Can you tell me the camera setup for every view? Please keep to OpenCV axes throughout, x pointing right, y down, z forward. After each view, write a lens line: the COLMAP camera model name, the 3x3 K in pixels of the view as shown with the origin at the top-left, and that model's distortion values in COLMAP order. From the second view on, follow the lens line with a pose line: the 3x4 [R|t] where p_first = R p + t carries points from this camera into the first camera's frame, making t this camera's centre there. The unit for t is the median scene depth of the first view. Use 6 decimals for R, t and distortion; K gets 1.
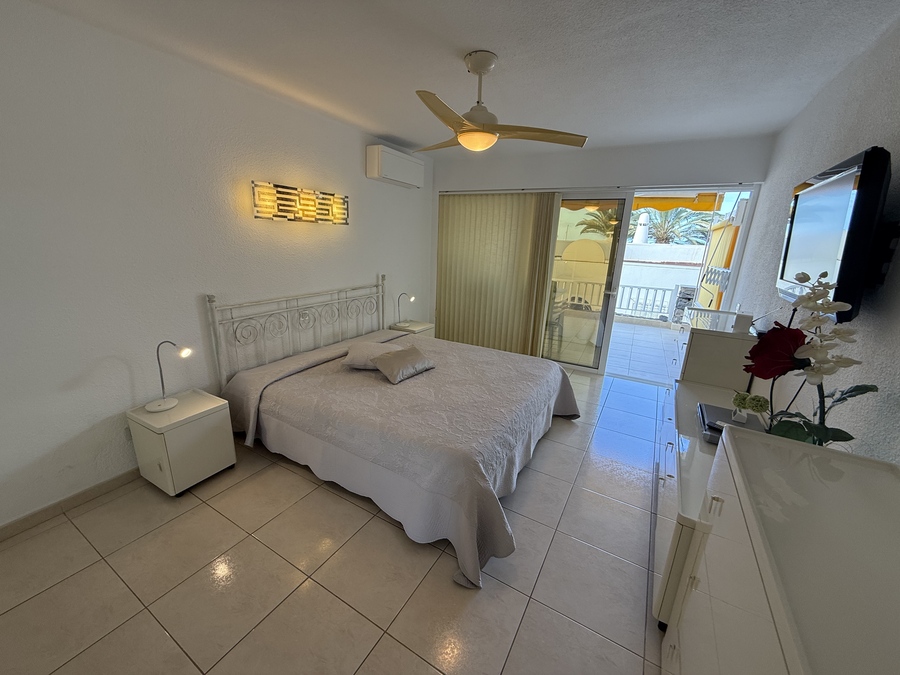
lens RADIAL K [[357.9, 0, 448.0], [0, 357.9, 336.1], [0, 0, 1]] dist [0.000023, -0.000233]
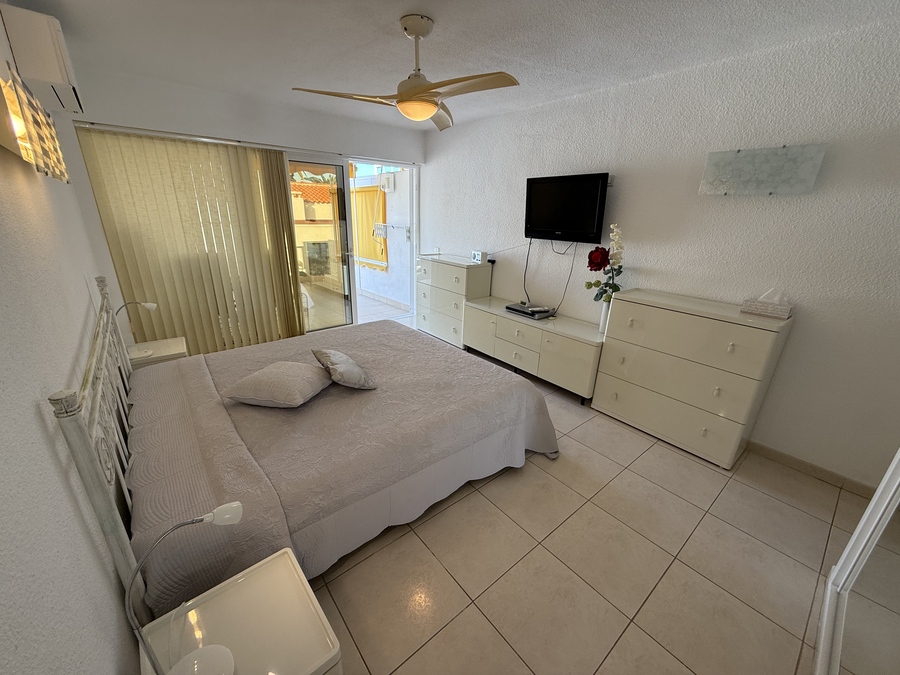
lens RADIAL K [[357.9, 0, 446.0], [0, 357.9, 334.8], [0, 0, 1]] dist [0.000023, -0.000233]
pose [[0.354039, -0.334482, 0.873372, -0.685104], [0.237435, 0.935406, 0.261991, -0.145452], [-0.904589, 0.114614, 0.410588, 0.419783]]
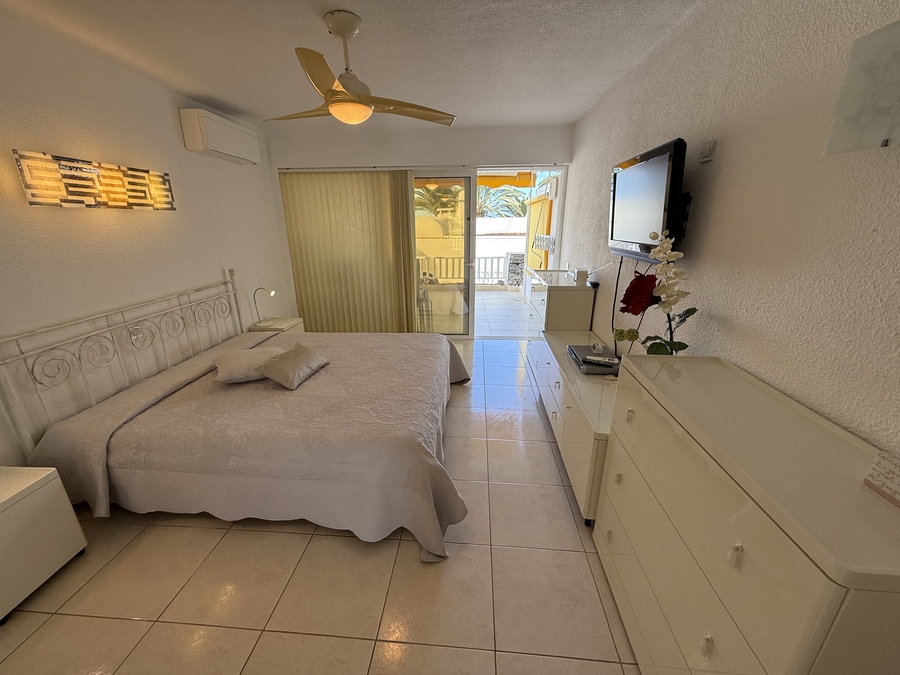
lens RADIAL K [[357.9, 0, 446.8], [0, 357.9, 335.6], [0, 0, 1]] dist [0.000023, -0.000233]
pose [[0.899800, -0.176621, 0.398956, -0.119134], [0.156340, 0.984201, 0.083108, -0.010551], [-0.407331, -0.012408, 0.913196, 0.031364]]
